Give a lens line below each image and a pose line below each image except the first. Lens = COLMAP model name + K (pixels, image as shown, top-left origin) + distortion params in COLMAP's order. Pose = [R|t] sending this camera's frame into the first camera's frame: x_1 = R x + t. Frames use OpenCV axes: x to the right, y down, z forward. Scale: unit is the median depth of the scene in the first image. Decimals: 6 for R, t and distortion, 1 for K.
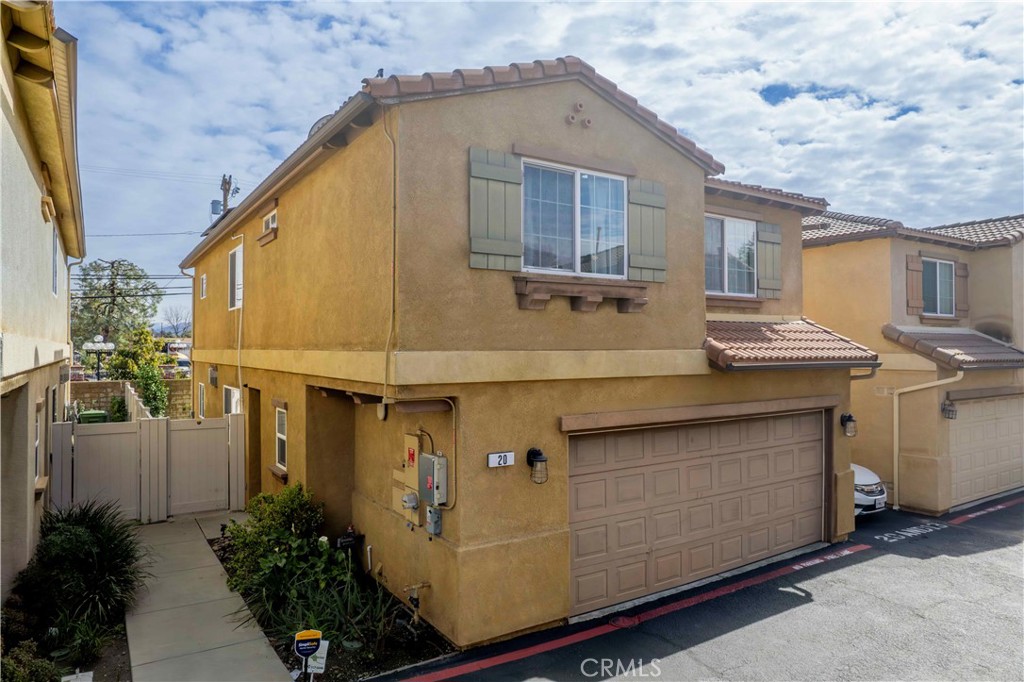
lens RADIAL K [[645.3, 0, 528.0], [0, 645.3, 337.3], [0, 0, 1]] dist [-0.053828, -0.000300]
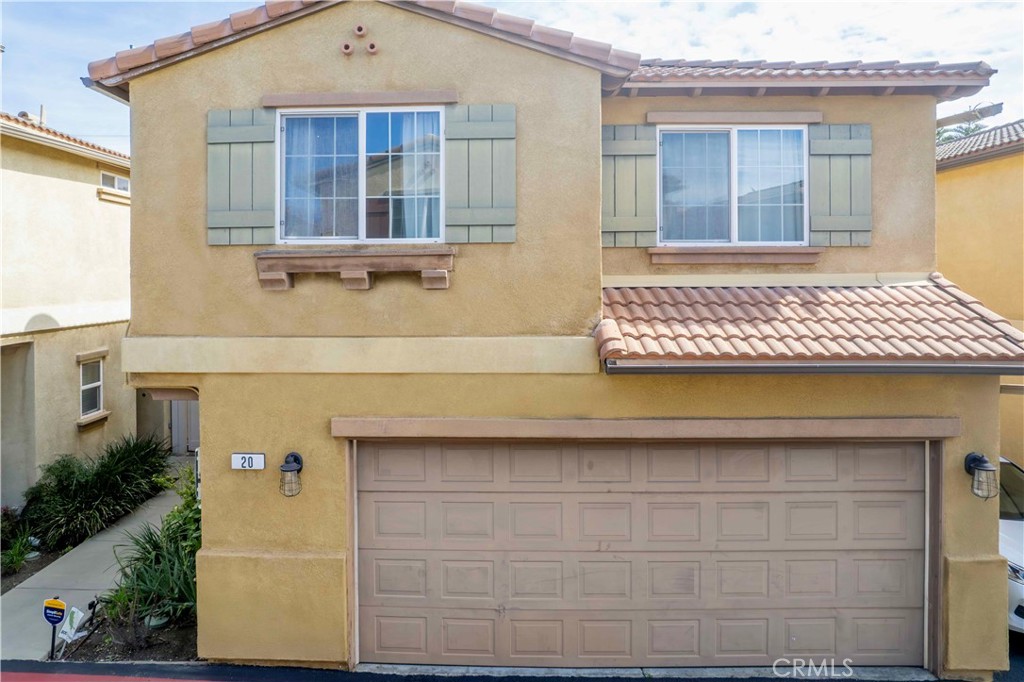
lens RADIAL K [[666.0, 0, 507.5], [0, 666.0, 282.7], [0, 0, 1]] dist [-0.062299, 0.041697]
pose [[0.815919, -0.001377, -0.578165, 0.664115], [0.012525, 0.999805, 0.015294, -0.054764], [0.578031, -0.019721, 0.815776, 0.412999]]
